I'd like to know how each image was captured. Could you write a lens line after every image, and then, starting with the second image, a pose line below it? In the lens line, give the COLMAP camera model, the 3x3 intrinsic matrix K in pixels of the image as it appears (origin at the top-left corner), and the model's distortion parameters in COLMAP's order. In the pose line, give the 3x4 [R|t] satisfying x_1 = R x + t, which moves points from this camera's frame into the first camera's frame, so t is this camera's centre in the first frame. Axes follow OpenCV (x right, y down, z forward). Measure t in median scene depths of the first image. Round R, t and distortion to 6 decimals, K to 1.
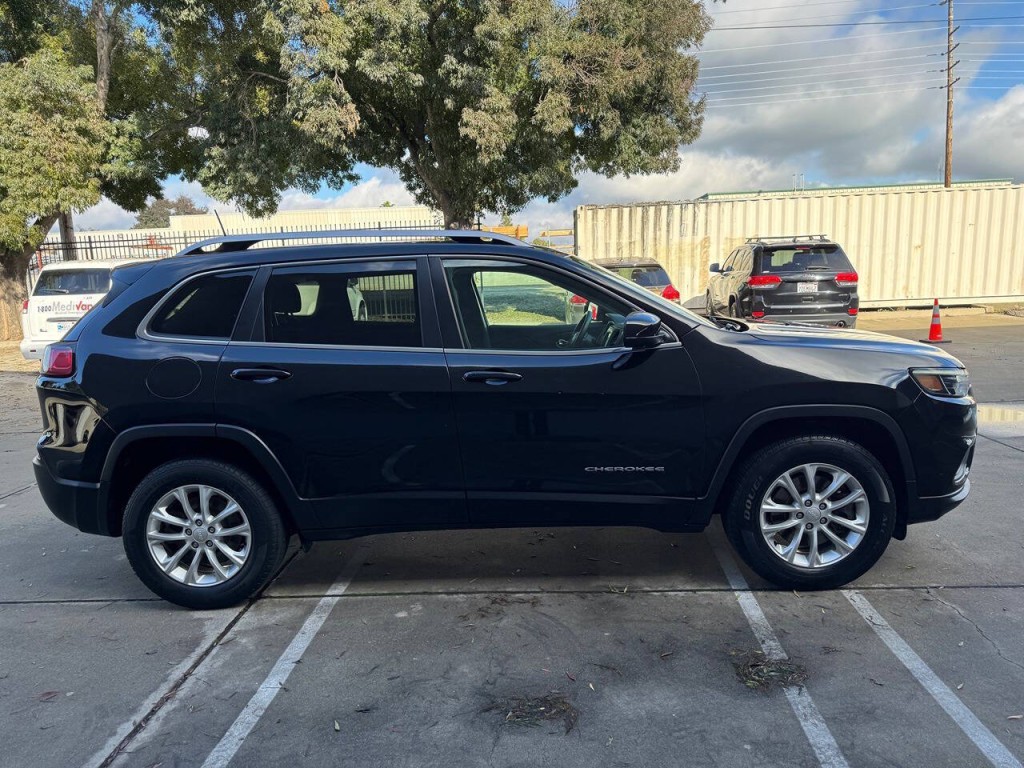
lens RADIAL K [[711.3, 0, 510.8], [0, 711.3, 392.9], [0, 0, 1]] dist [0.074928, -0.106935]
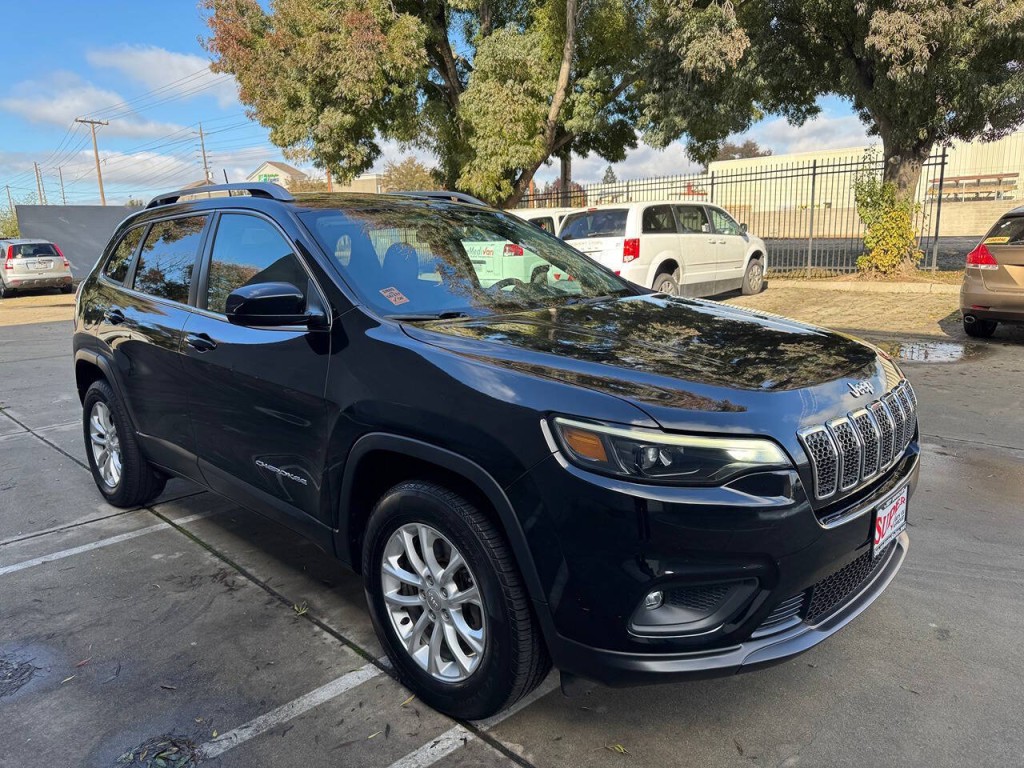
lens RADIAL K [[714.8, 0, 509.2], [0, 714.8, 389.9], [0, 0, 1]] dist [0.048281, -0.065125]
pose [[0.744442, 0.159206, -0.648428, 0.830450], [-0.113129, 0.987191, 0.112501, -0.106581], [0.658033, -0.010394, 0.752917, 0.504610]]
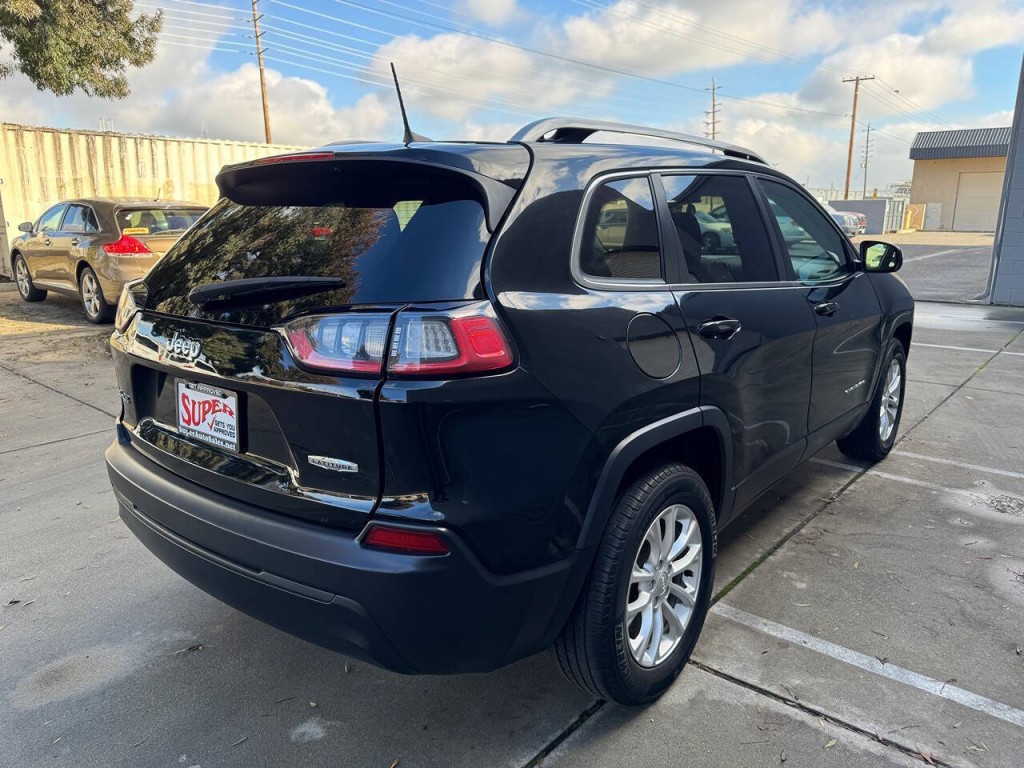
lens RADIAL K [[724.6, 0, 512.9], [0, 724.6, 386.5], [0, 0, 1]] dist [0.003471, -0.004443]
pose [[0.613432, -0.145912, 0.776151, -0.962937], [0.109660, 0.989001, 0.099257, -0.058332], [-0.782097, 0.024225, 0.622686, 0.665738]]
